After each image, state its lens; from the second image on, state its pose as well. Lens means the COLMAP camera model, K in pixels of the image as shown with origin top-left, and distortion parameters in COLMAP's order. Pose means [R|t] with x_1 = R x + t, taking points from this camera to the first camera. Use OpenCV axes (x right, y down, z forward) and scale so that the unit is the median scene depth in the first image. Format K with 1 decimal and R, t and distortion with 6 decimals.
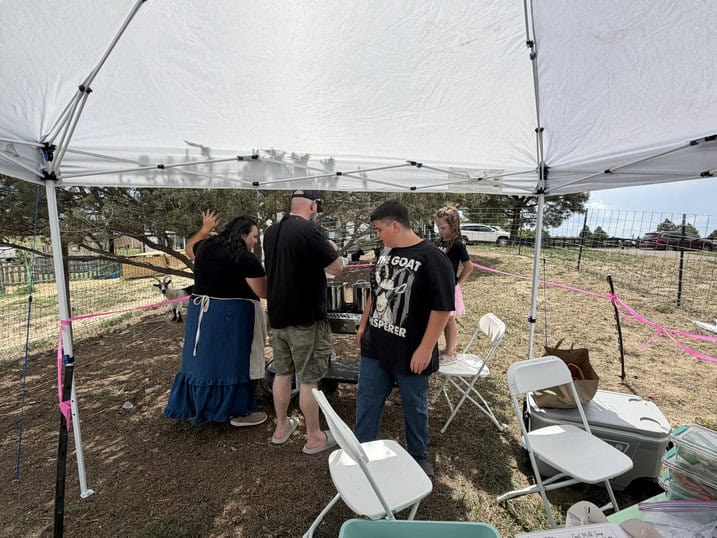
lens RADIAL K [[354.1, 0, 360.7], [0, 354.1, 269.9], [0, 0, 1]] dist [0.016379, -0.006815]
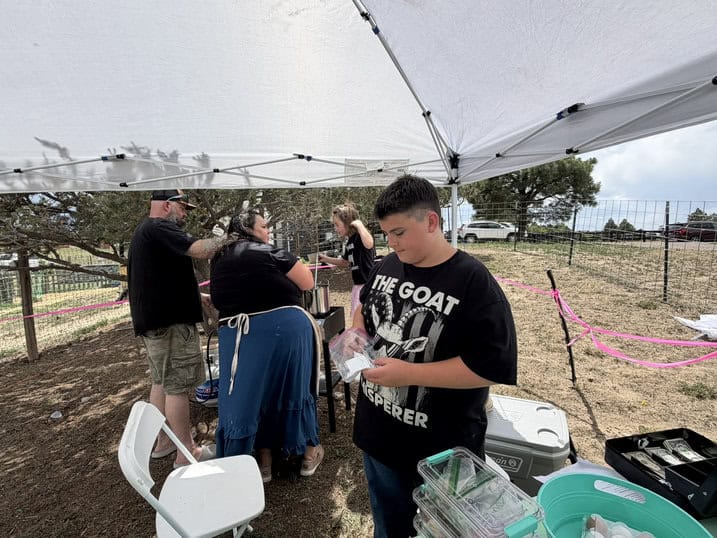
lens RADIAL K [[354.1, 0, 358.3], [0, 354.1, 269.0], [0, 0, 1]] dist [0.016379, -0.006815]
pose [[0.997919, -0.028416, -0.057887, 0.258530], [0.027997, 0.999576, -0.008032, 0.006388], [0.058091, 0.006395, 0.998291, 0.055268]]
